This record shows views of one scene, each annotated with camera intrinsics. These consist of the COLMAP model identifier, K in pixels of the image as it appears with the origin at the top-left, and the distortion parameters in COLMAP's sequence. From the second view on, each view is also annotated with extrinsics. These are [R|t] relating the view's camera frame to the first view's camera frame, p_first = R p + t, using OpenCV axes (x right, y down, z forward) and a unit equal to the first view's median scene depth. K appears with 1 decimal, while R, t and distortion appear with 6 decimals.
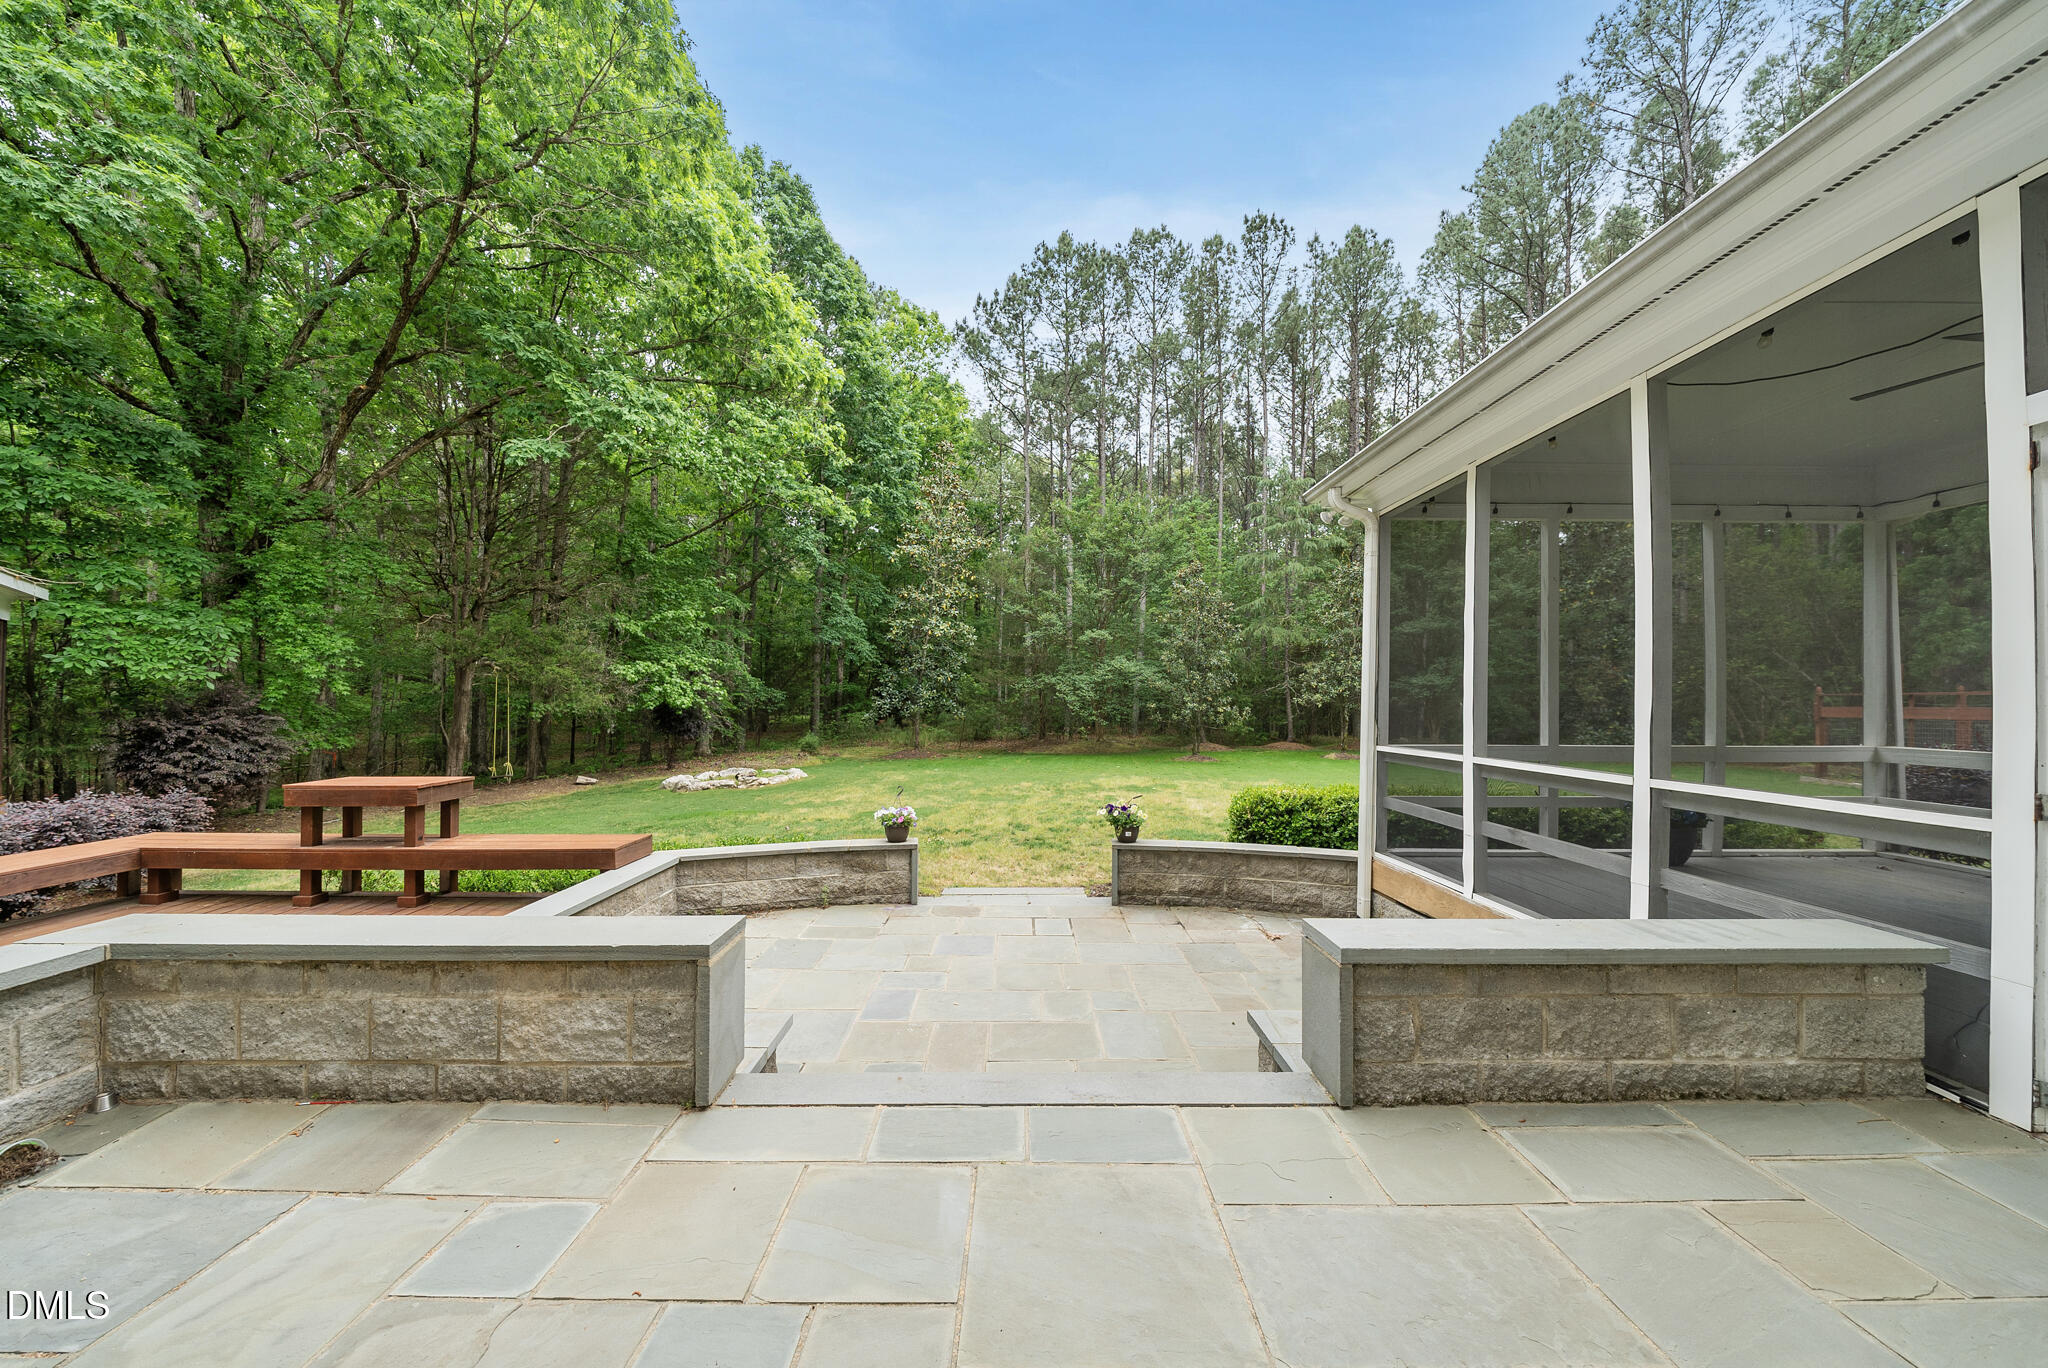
lens RADIAL K [[708.3, 0, 1016.1], [0, 708.3, 694.6], [0, 0, 1]] dist [-0.007949, 0.000768]
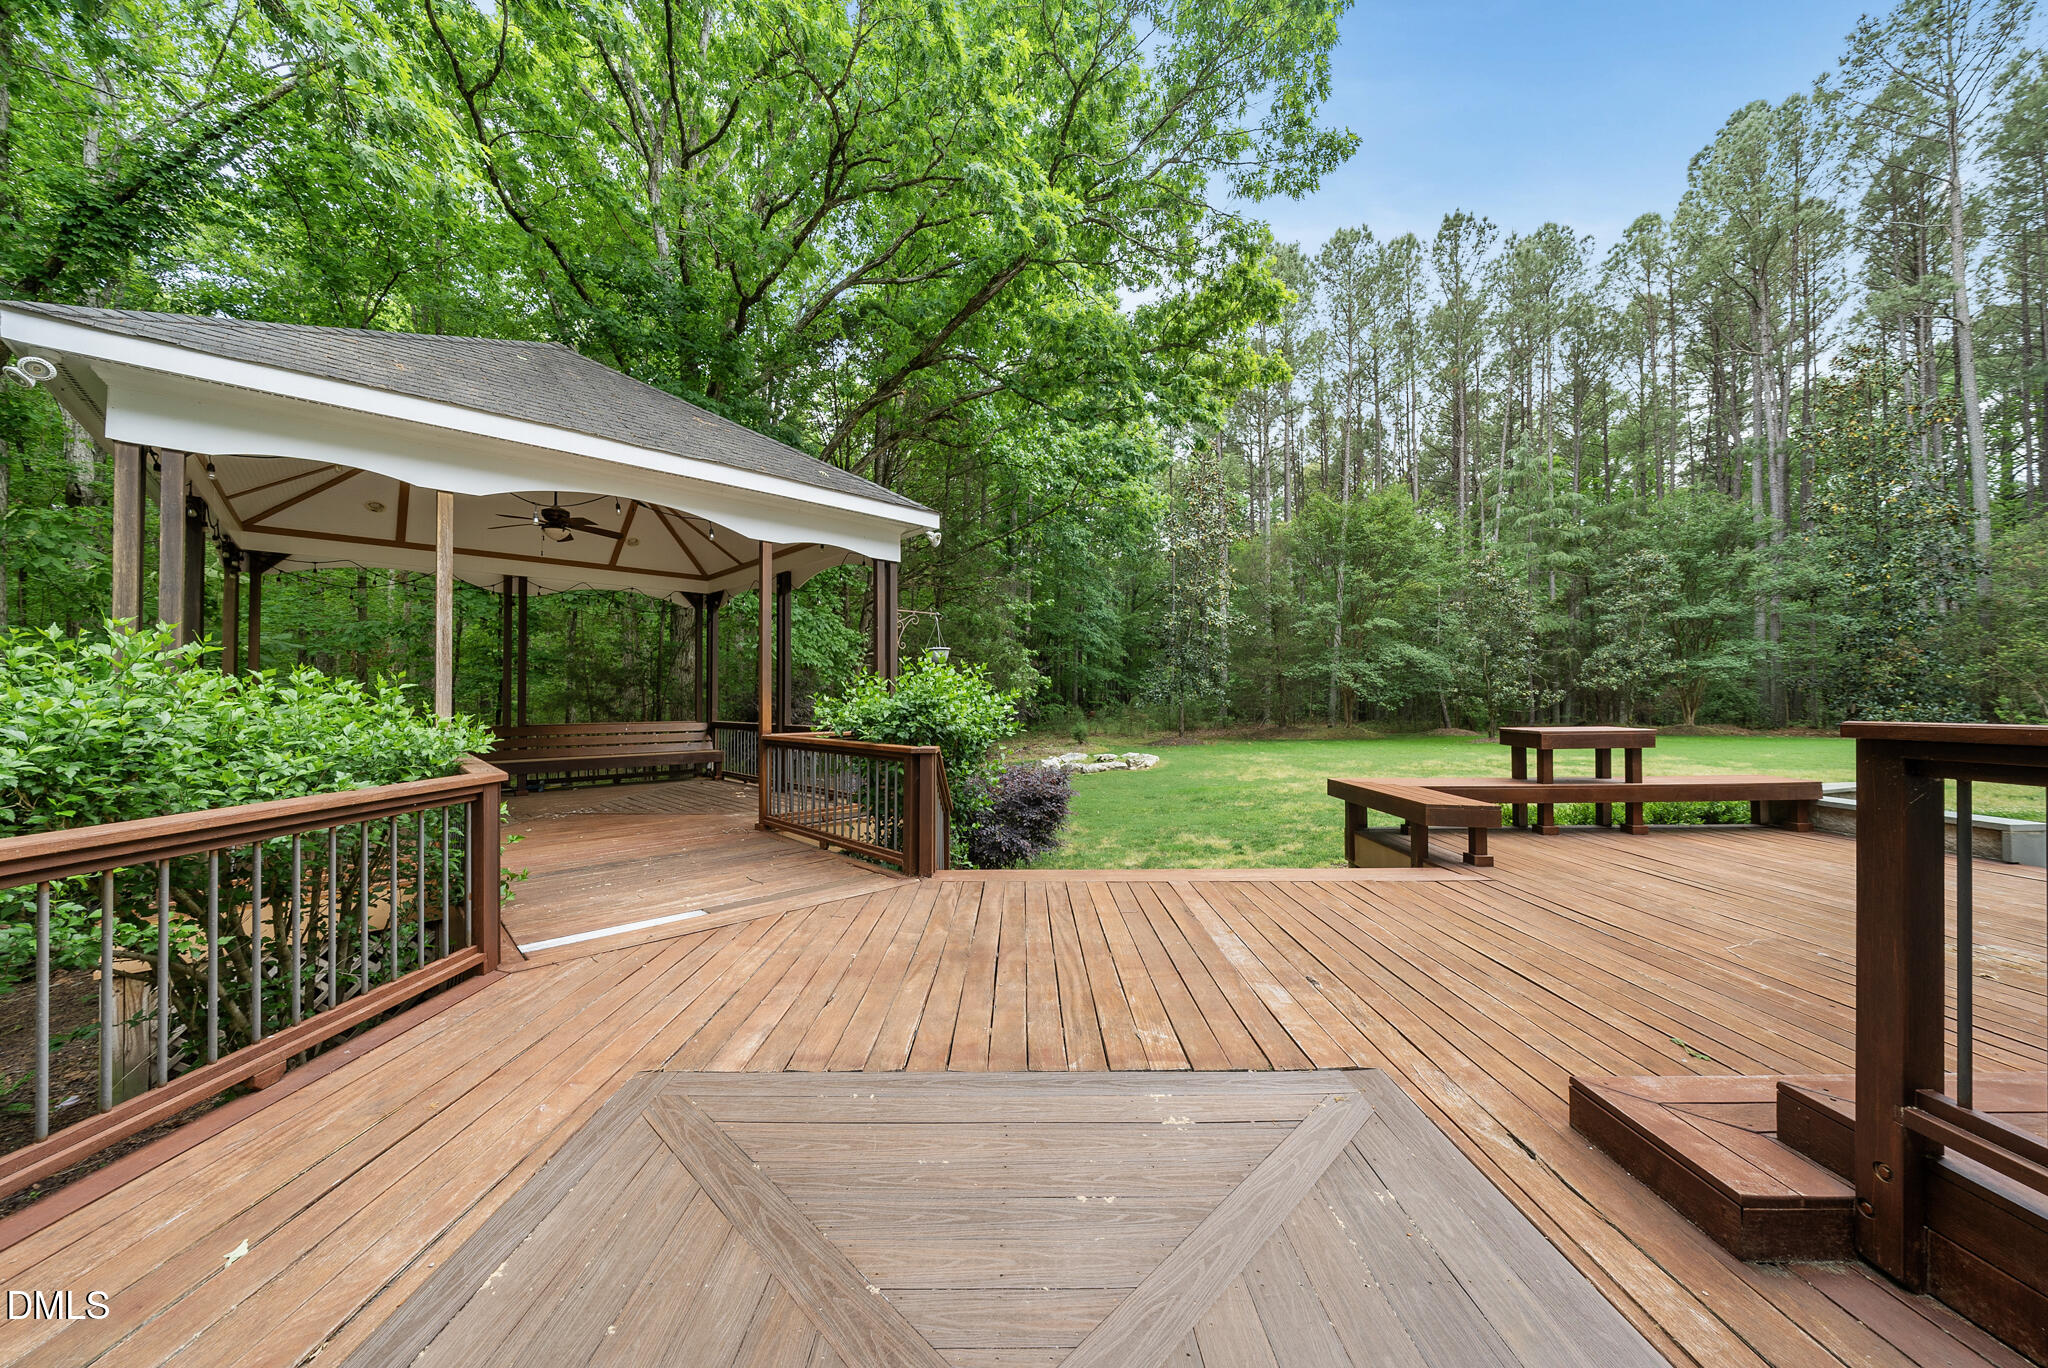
lens RADIAL K [[708.3, 0, 1006.7], [0, 708.3, 694.3], [0, 0, 1]] dist [-0.007949, 0.000768]
pose [[0.999877, -0.009715, -0.012298, -0.443203], [0.009745, 0.999950, 0.002317, 0.012653], [0.012275, -0.002437, 0.999922, -0.043562]]
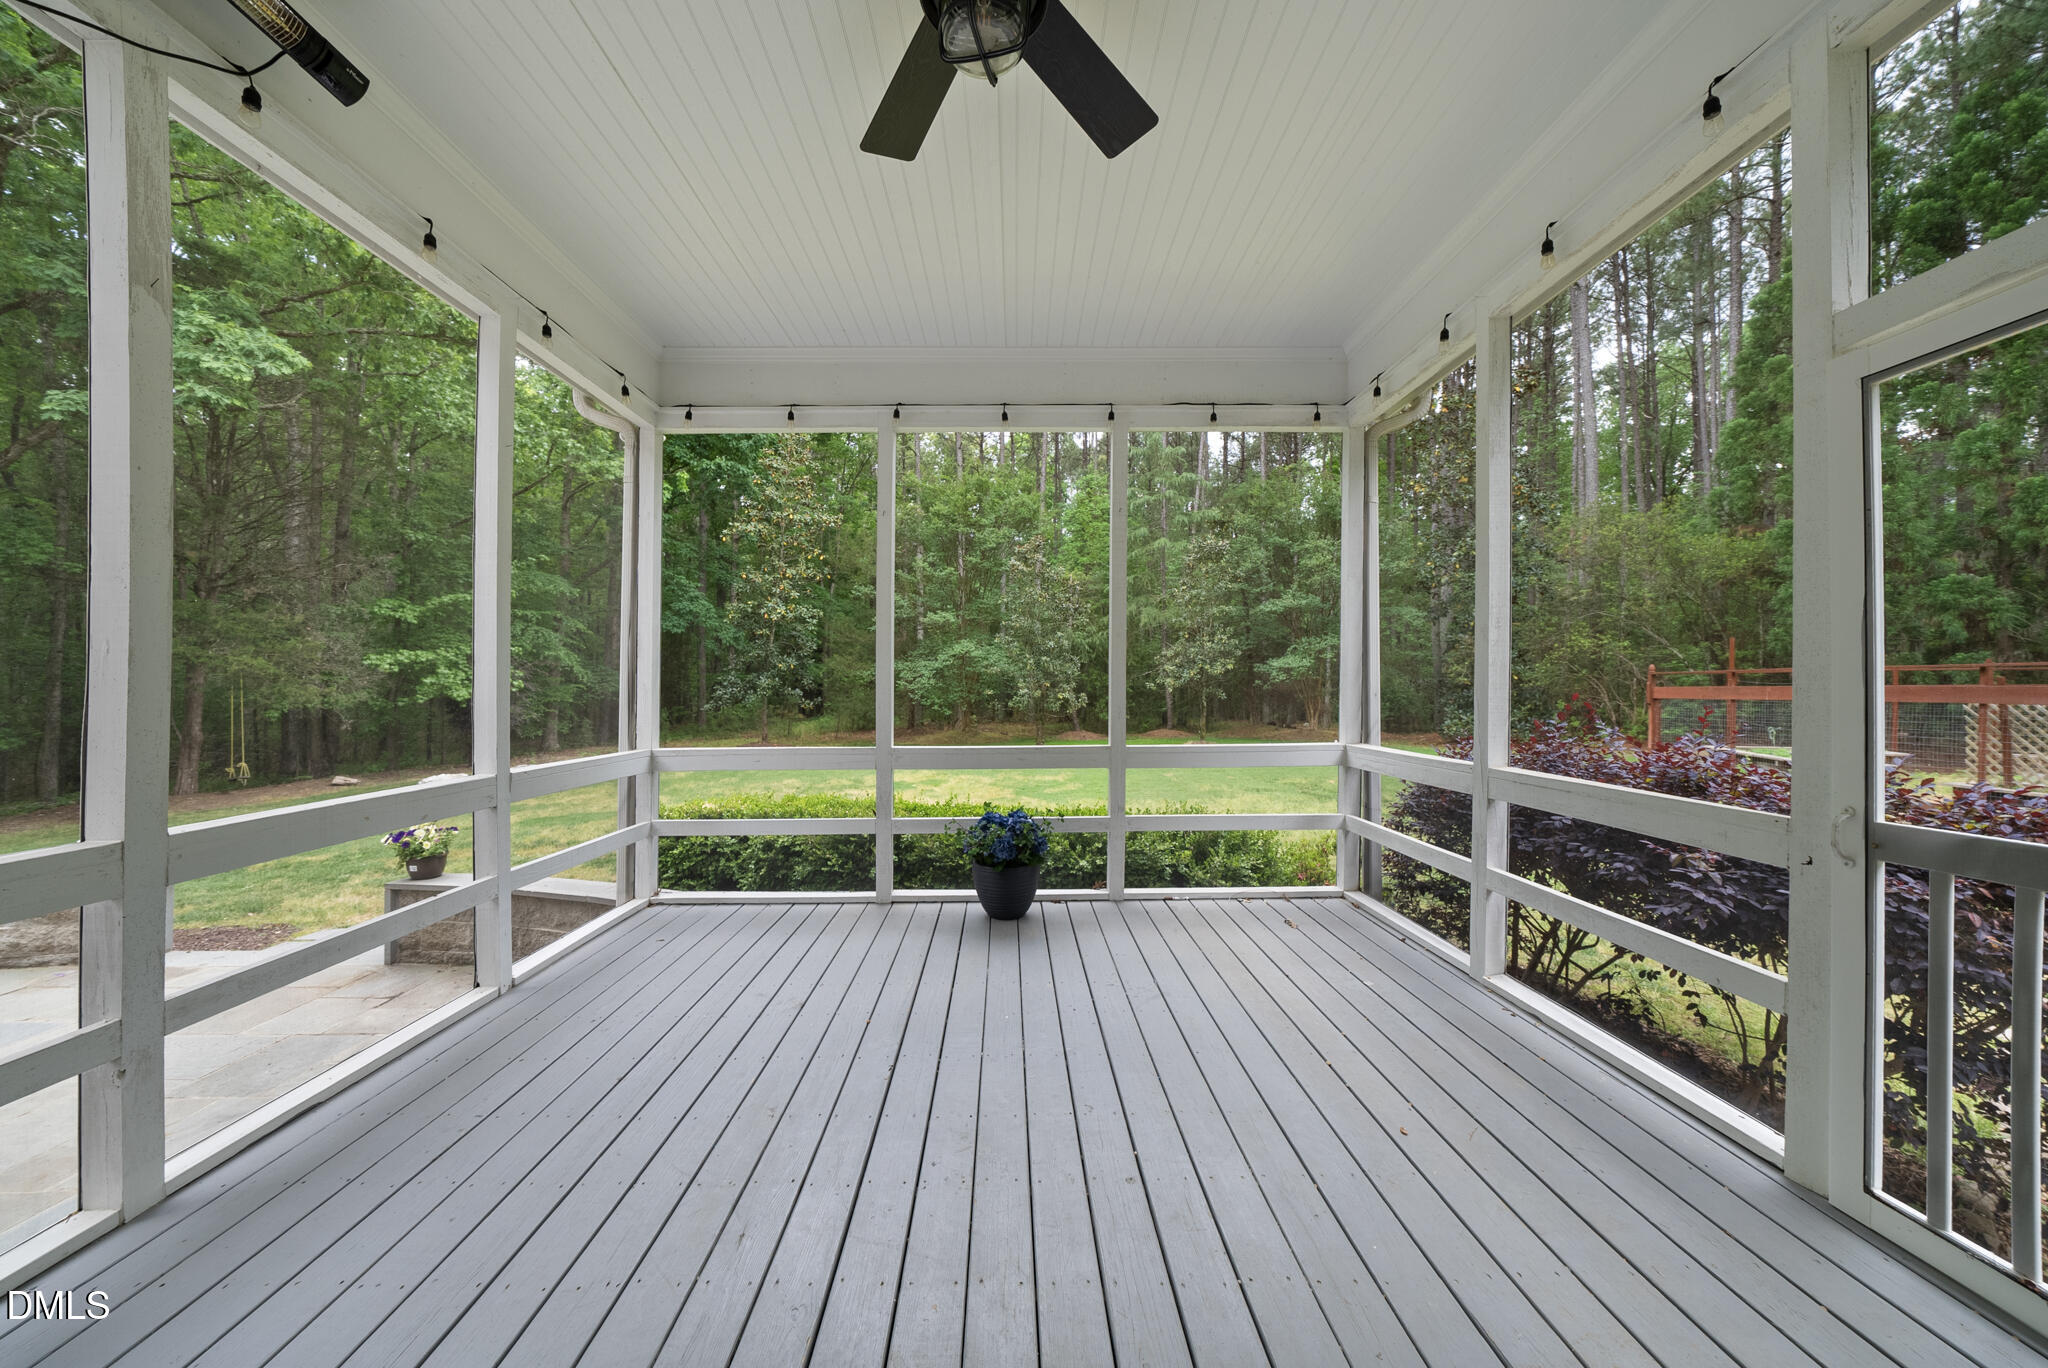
lens RADIAL K [[708.3, 0, 1017.7], [0, 708.3, 687.5], [0, 0, 1]] dist [-0.007949, 0.000768]
pose [[0.999916, -0.010863, 0.007105, 0.220753], [0.010809, 0.999913, 0.007605, 0.002124], [-0.007187, -0.007528, 0.999946, 0.070805]]
